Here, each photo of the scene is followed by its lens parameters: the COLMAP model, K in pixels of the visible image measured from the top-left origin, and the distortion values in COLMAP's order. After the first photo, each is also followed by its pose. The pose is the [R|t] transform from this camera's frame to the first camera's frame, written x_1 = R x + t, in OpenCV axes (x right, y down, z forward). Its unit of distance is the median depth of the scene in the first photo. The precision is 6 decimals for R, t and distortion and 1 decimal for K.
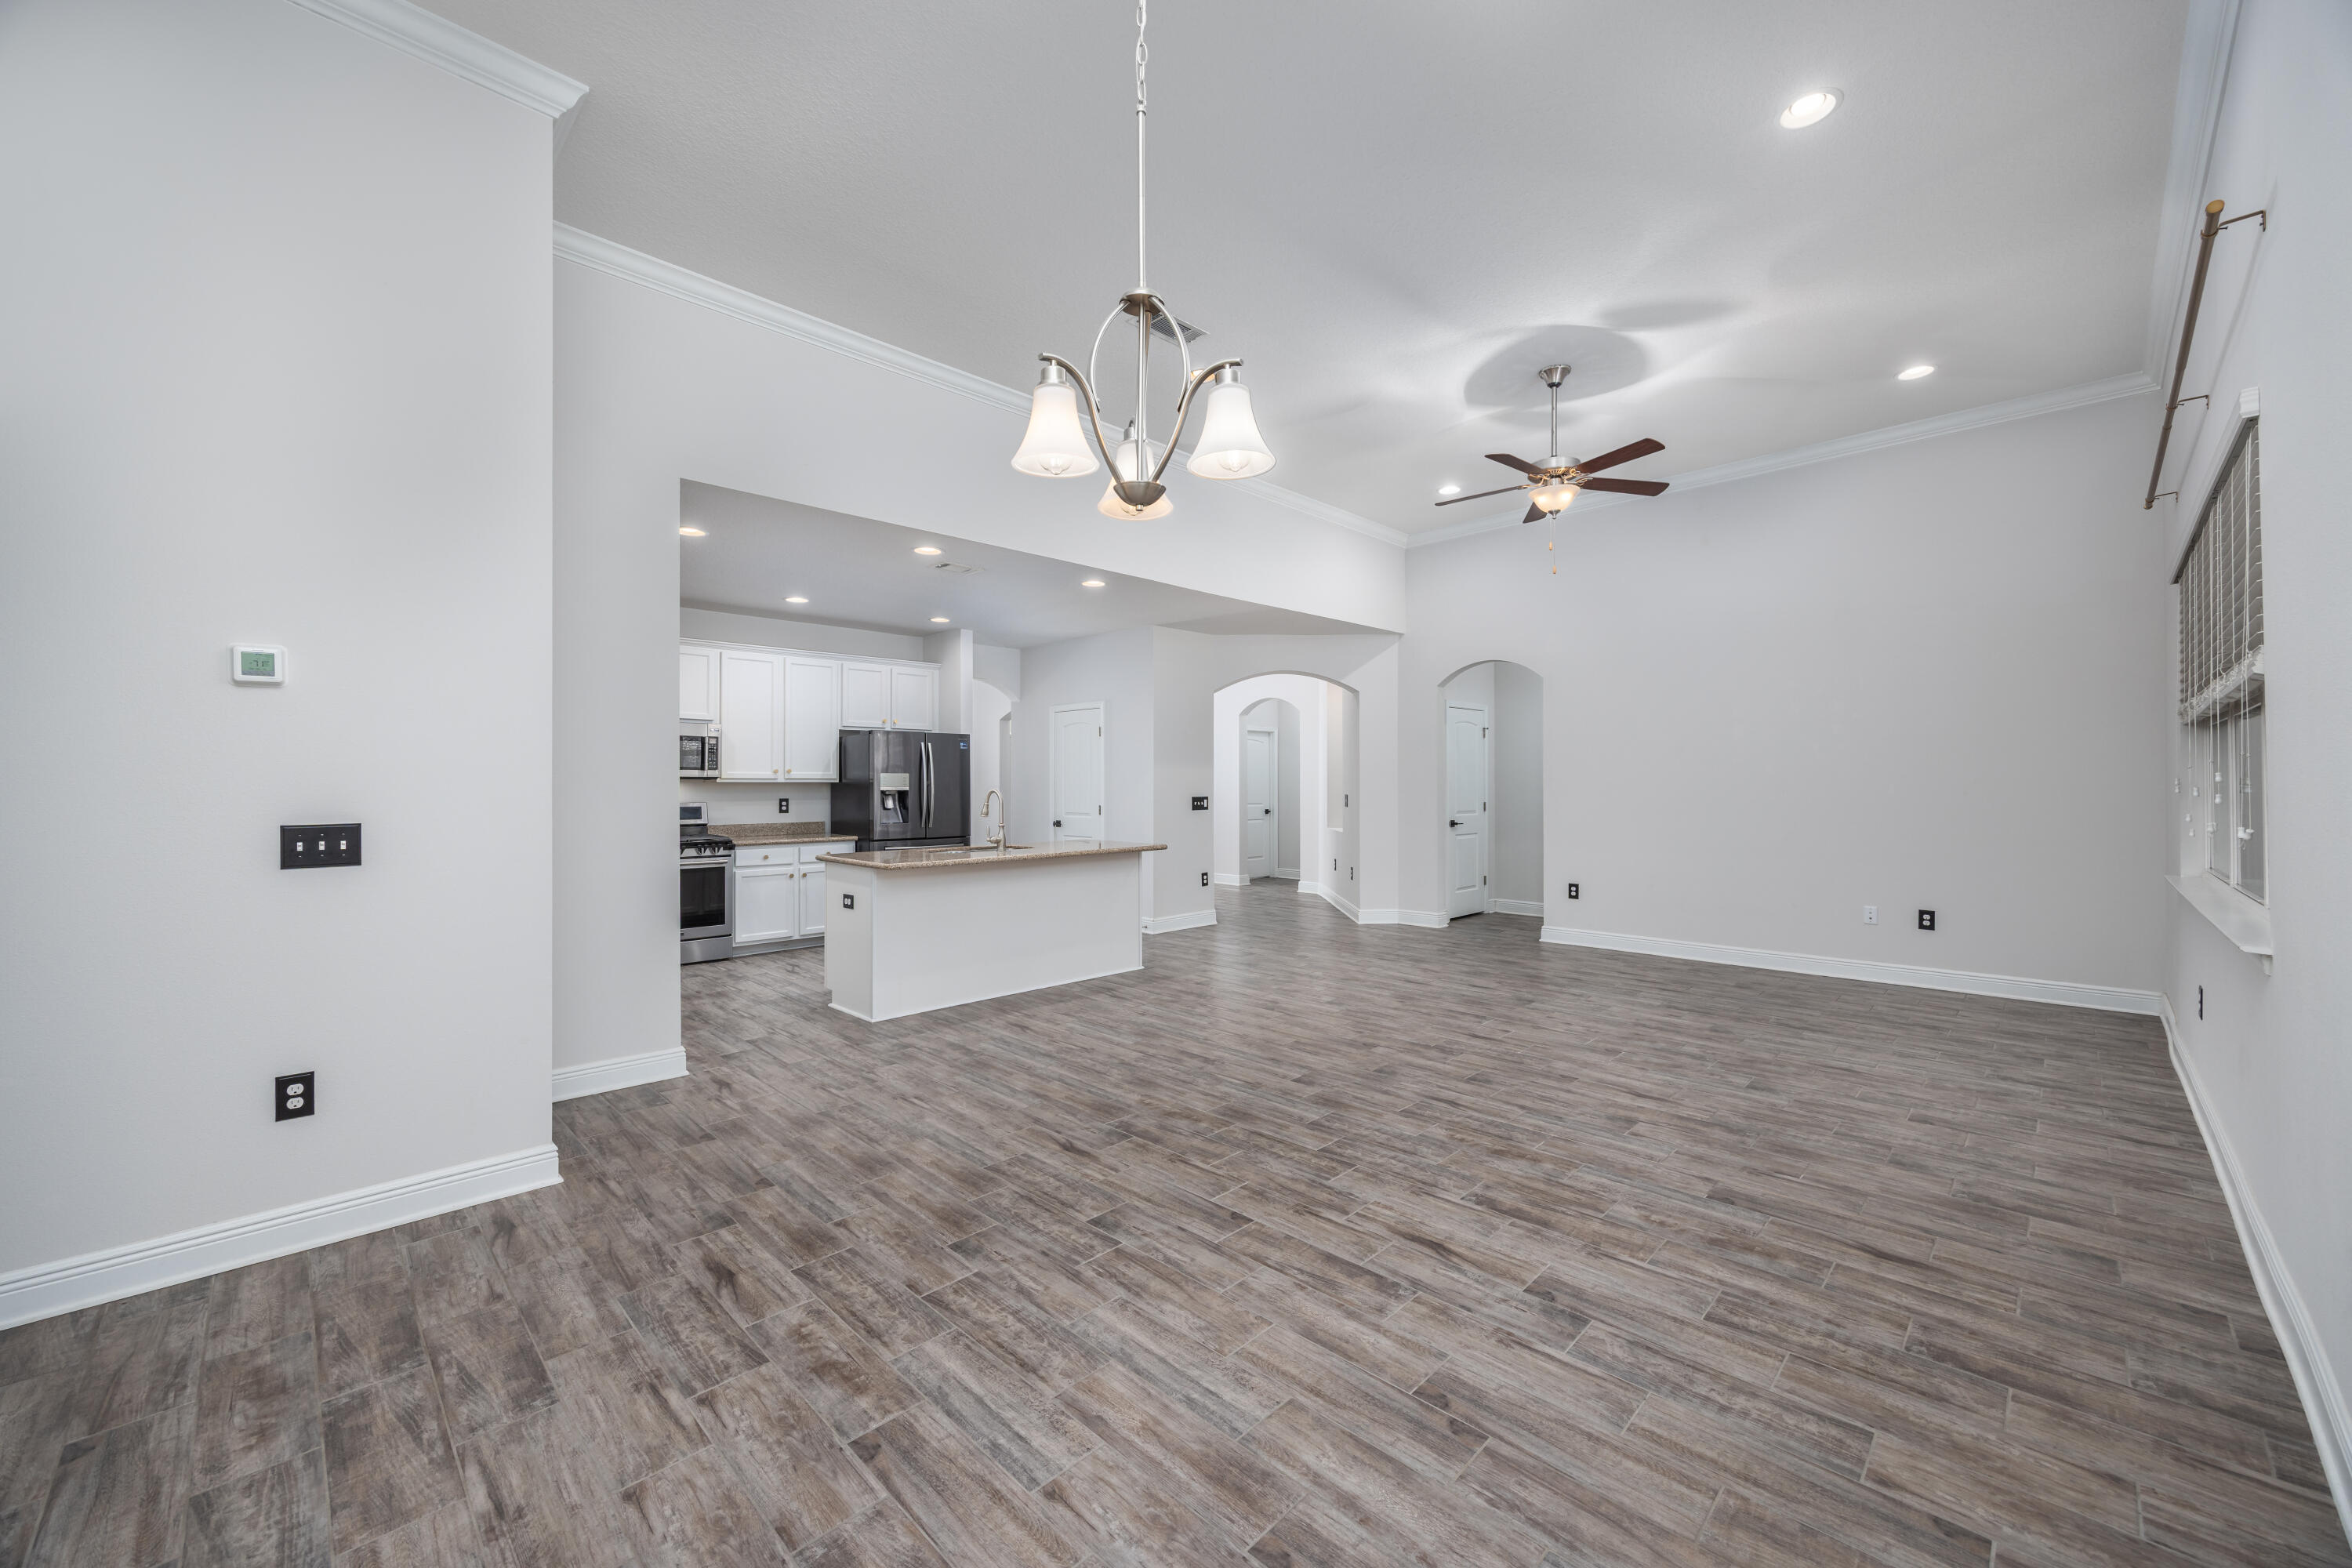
lens RADIAL K [[898.6, 0, 1182.5], [0, 898.6, 780.6], [0, 0, 1]] dist [0.002272, -0.000479]
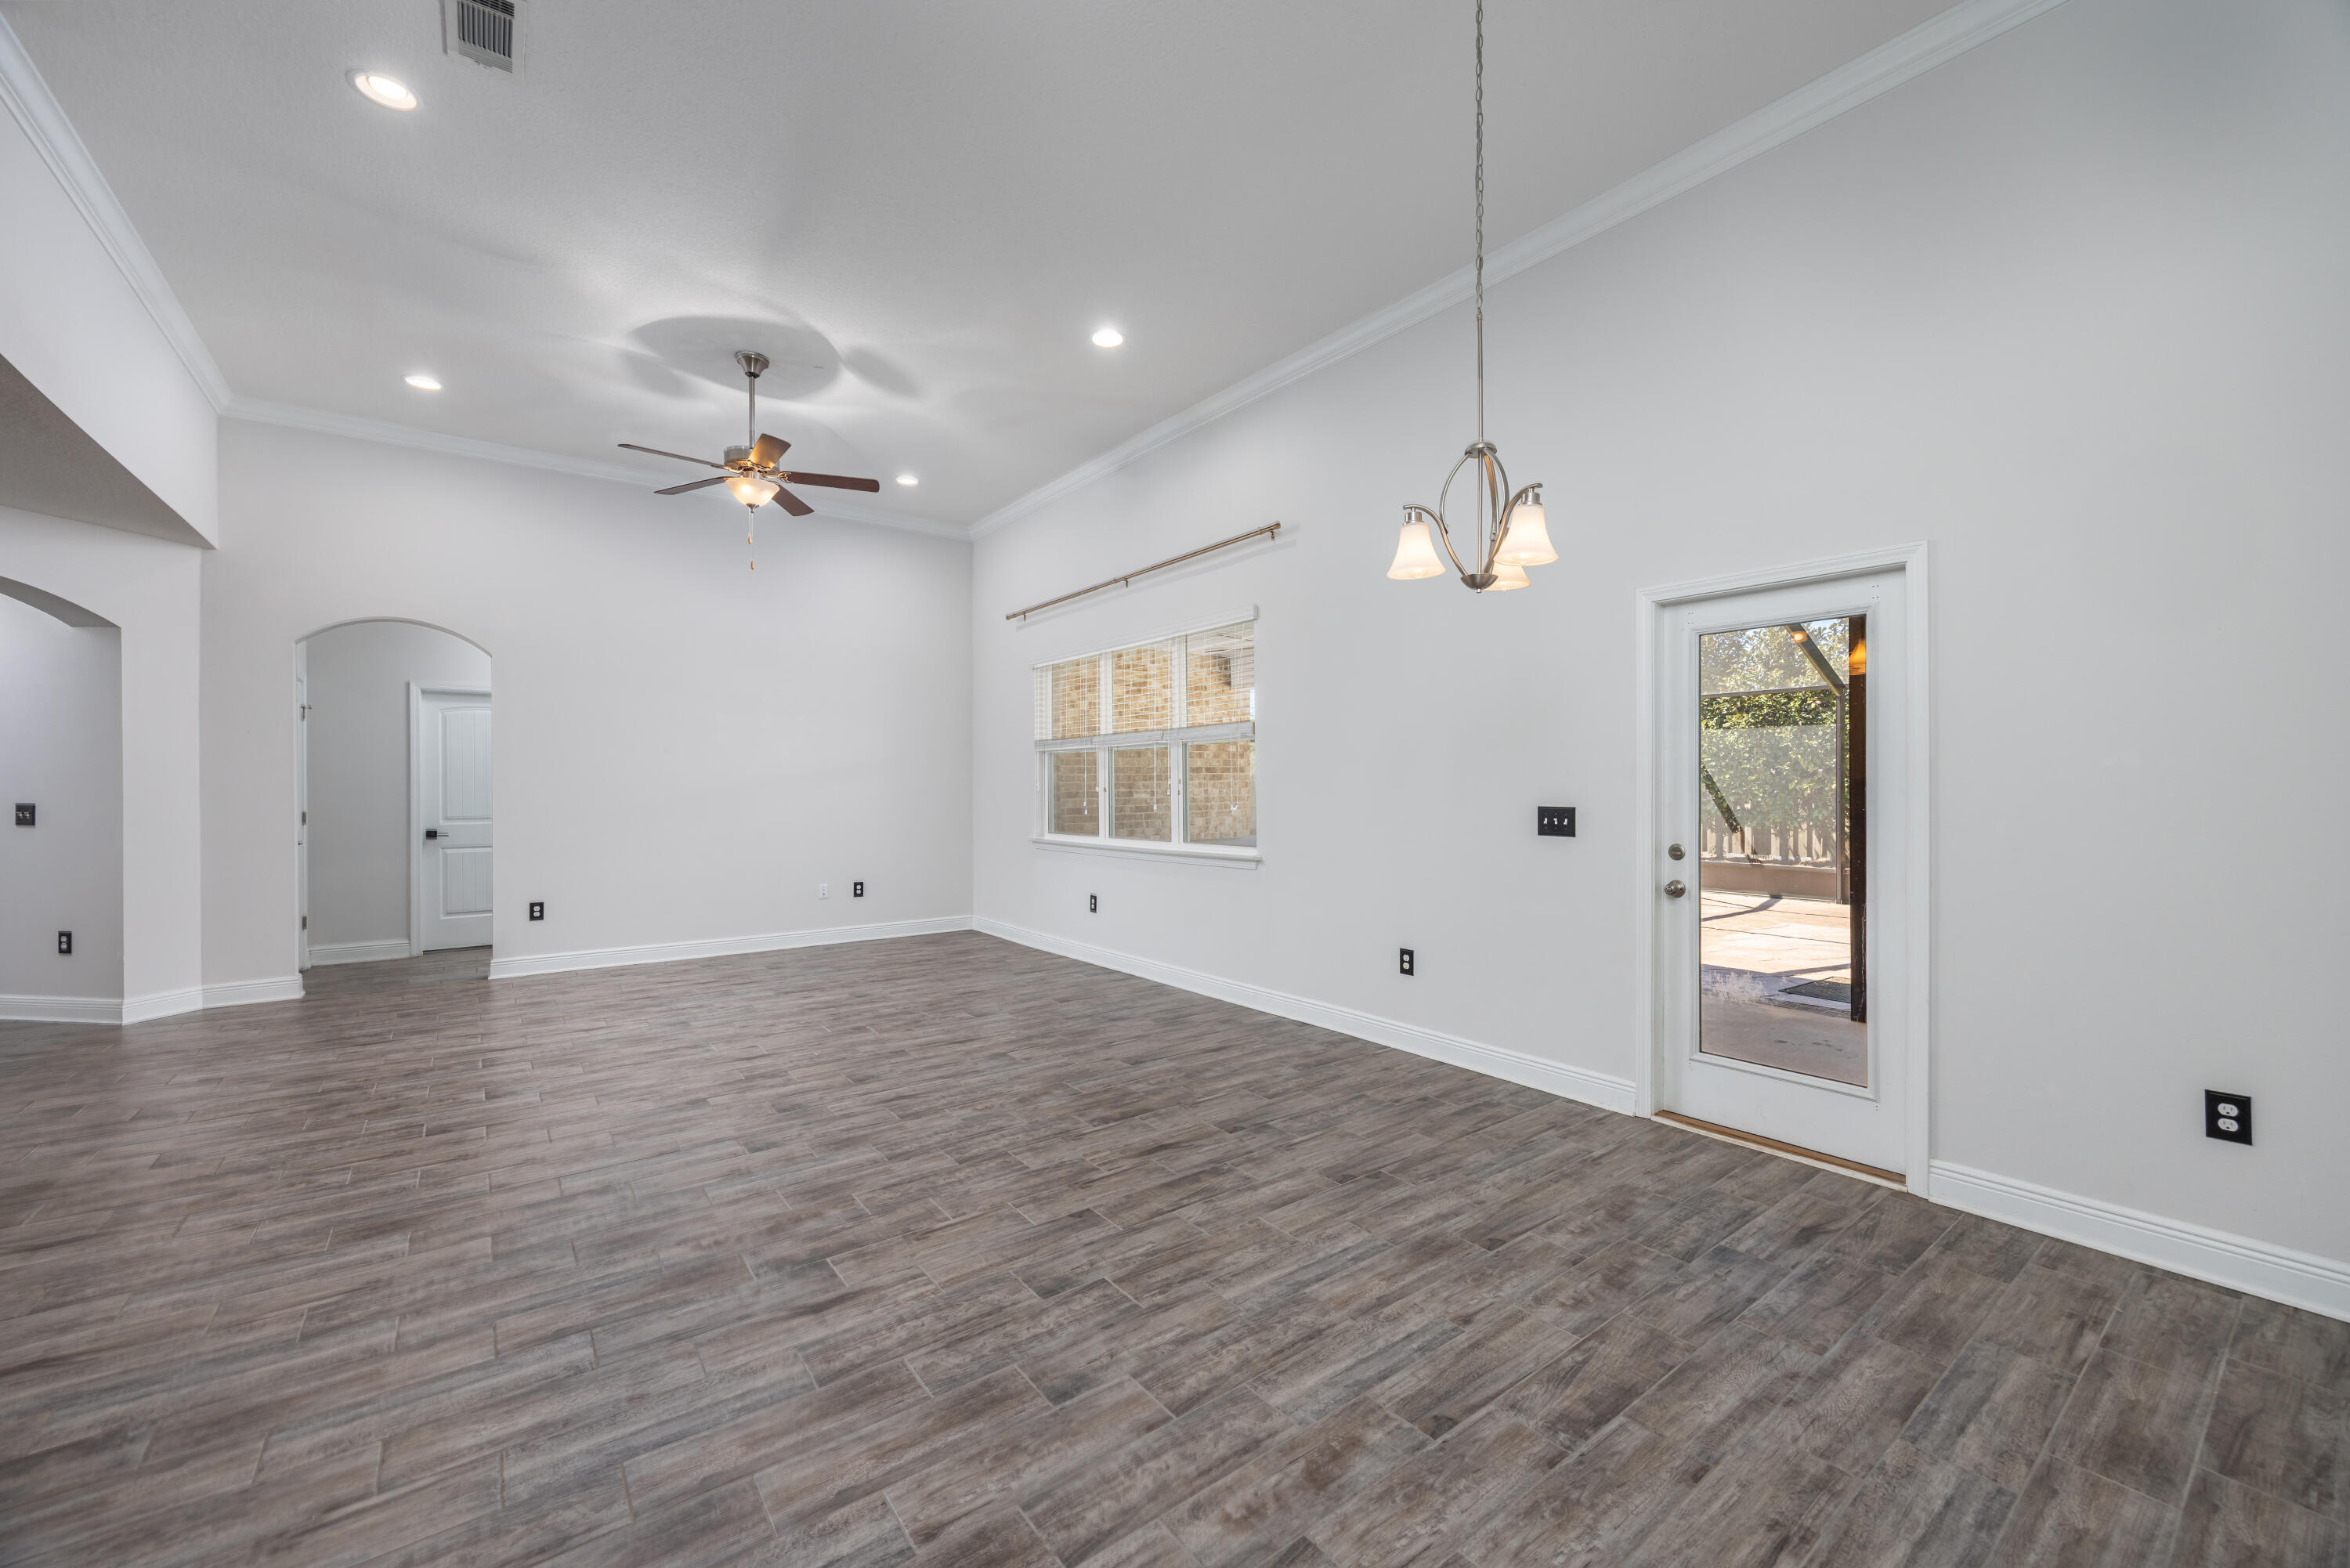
lens RADIAL K [[922.2, 0, 1175.0], [0, 922.2, 784.0], [0, 0, 1]] dist [0.001606, 0.000281]
pose [[0.140020, 0.006372, 0.990128, -0.774834], [-0.003828, 0.999975, -0.005894, 0.012021], [-0.990141, -0.002965, 0.140041, 0.622346]]
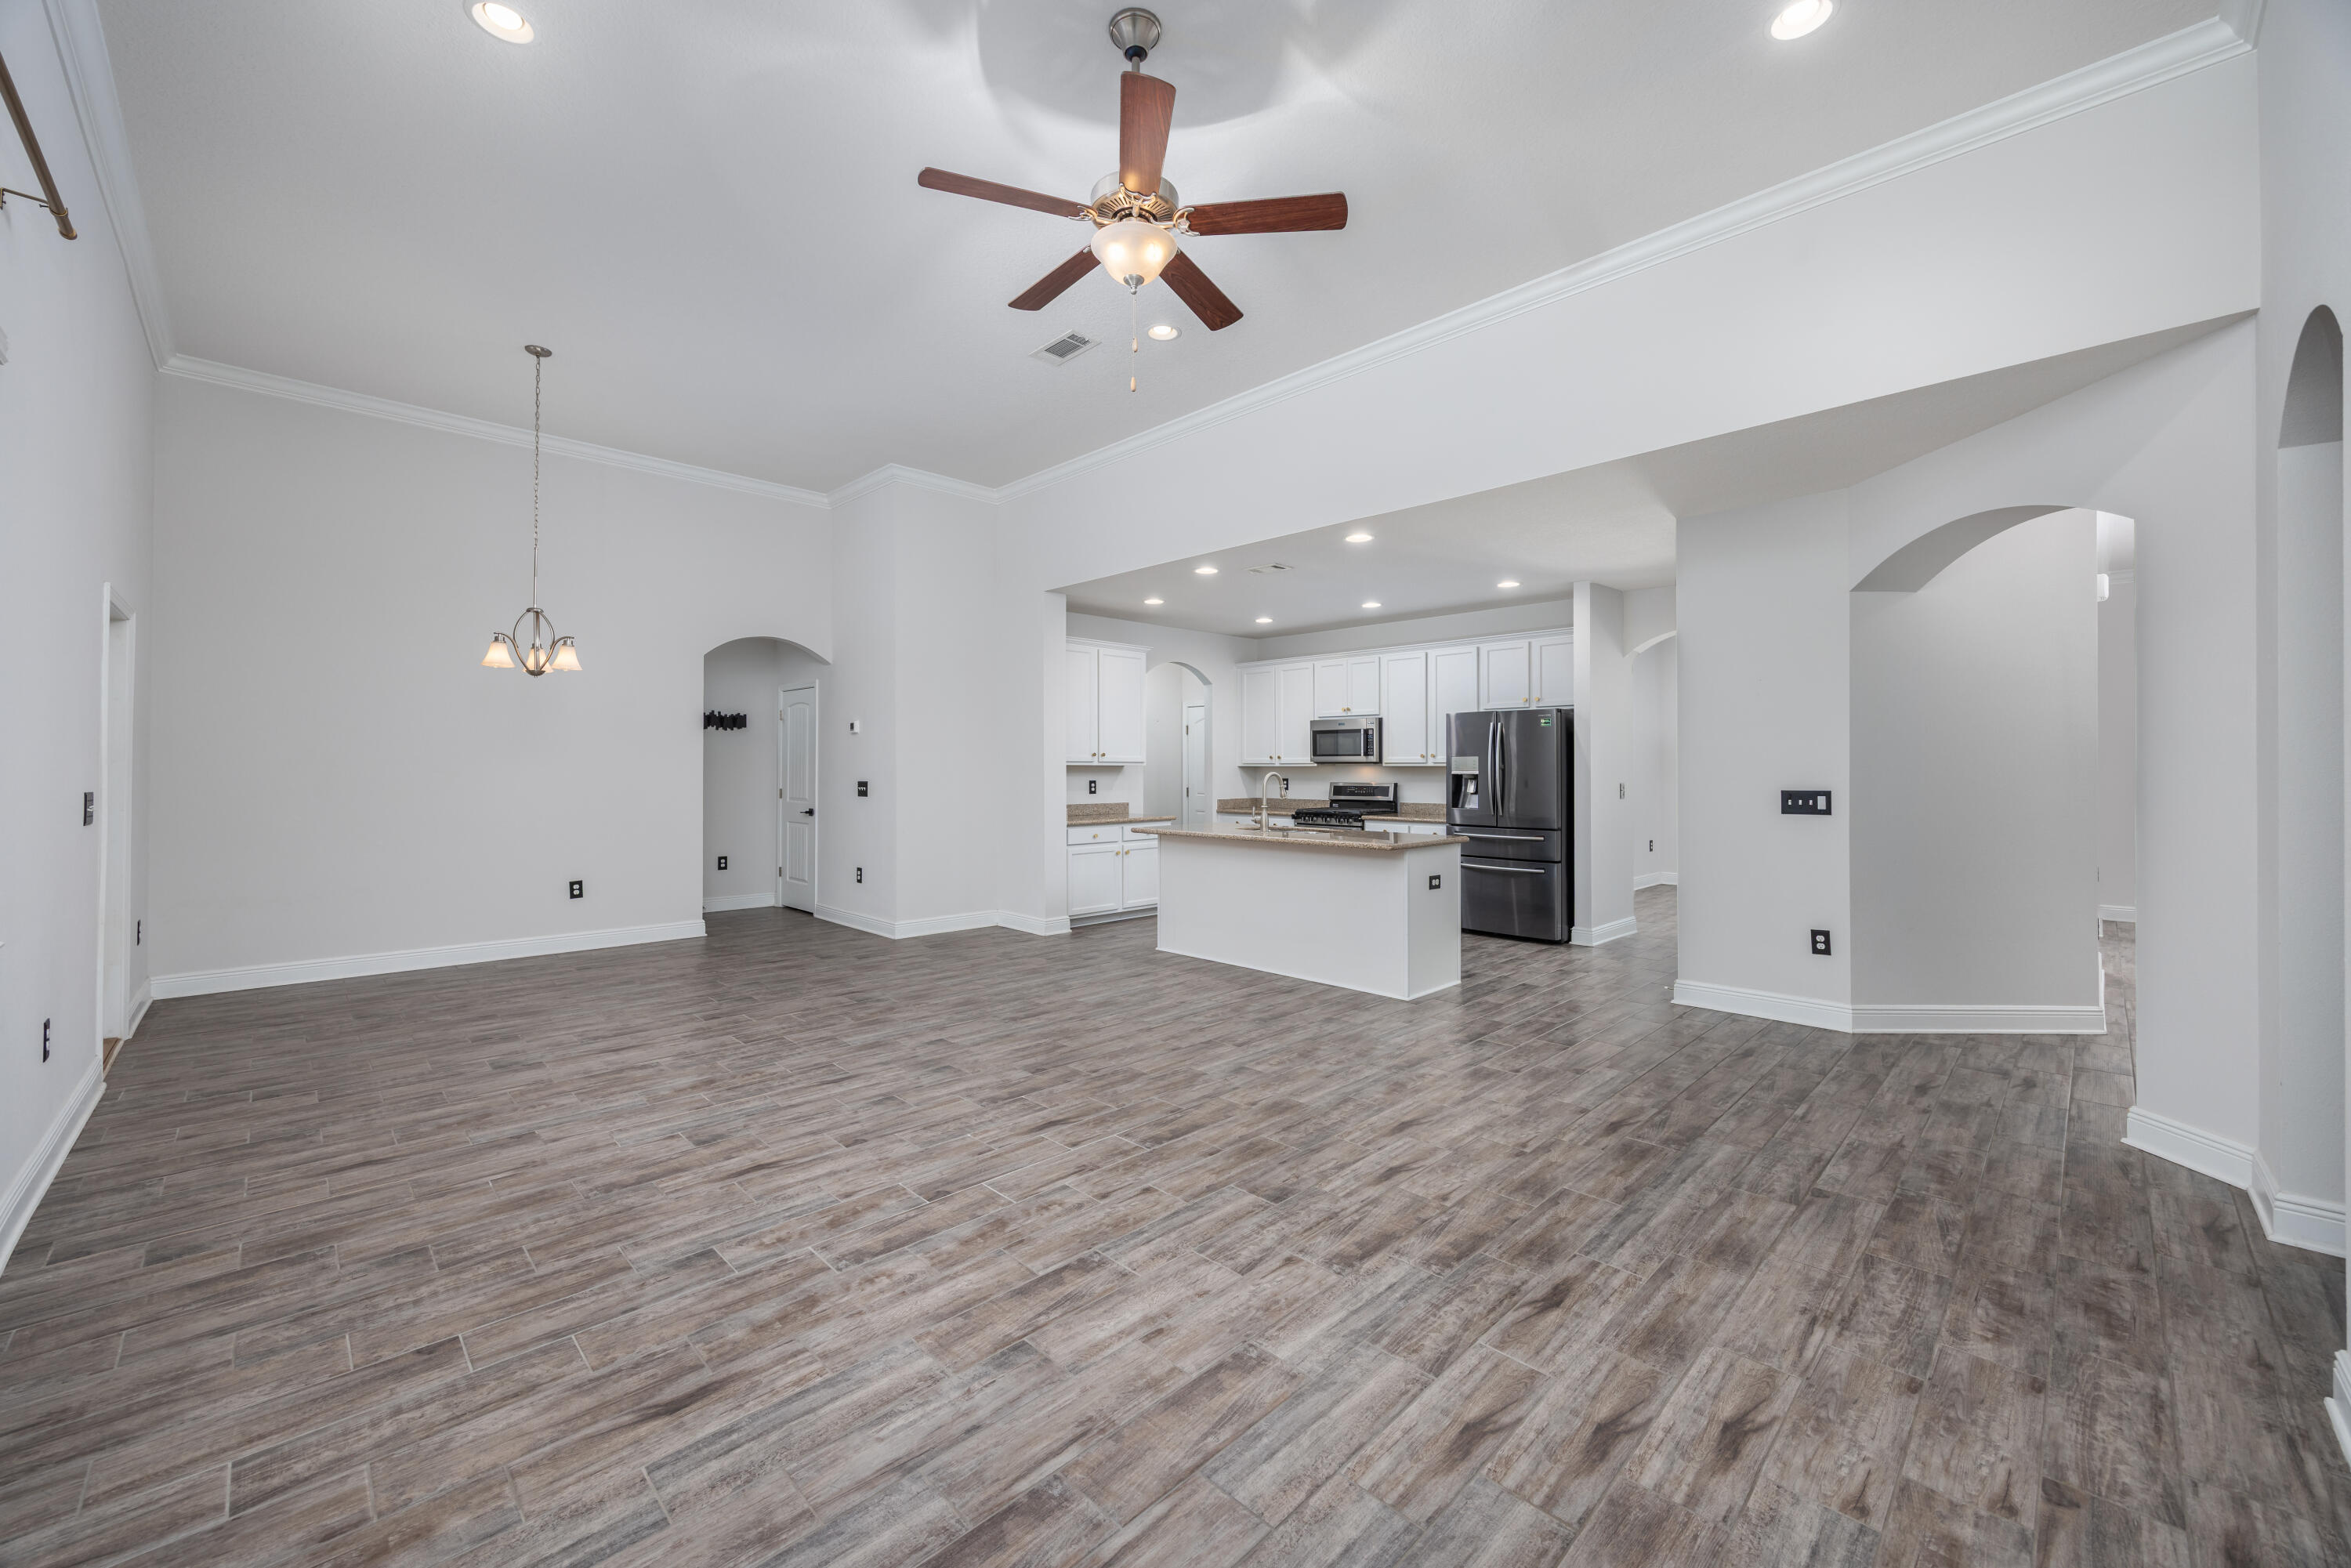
lens RADIAL K [[906.7, 0, 1178.7], [0, 906.7, 777.3], [0, 0, 1]] dist [-0.003593, 0.000147]
pose [[-0.002232, 0.011968, -0.999926, 1.479818], [0.002109, 0.999926, 0.011963, 0.003735], [0.999995, -0.002083, -0.002257, 1.565945]]
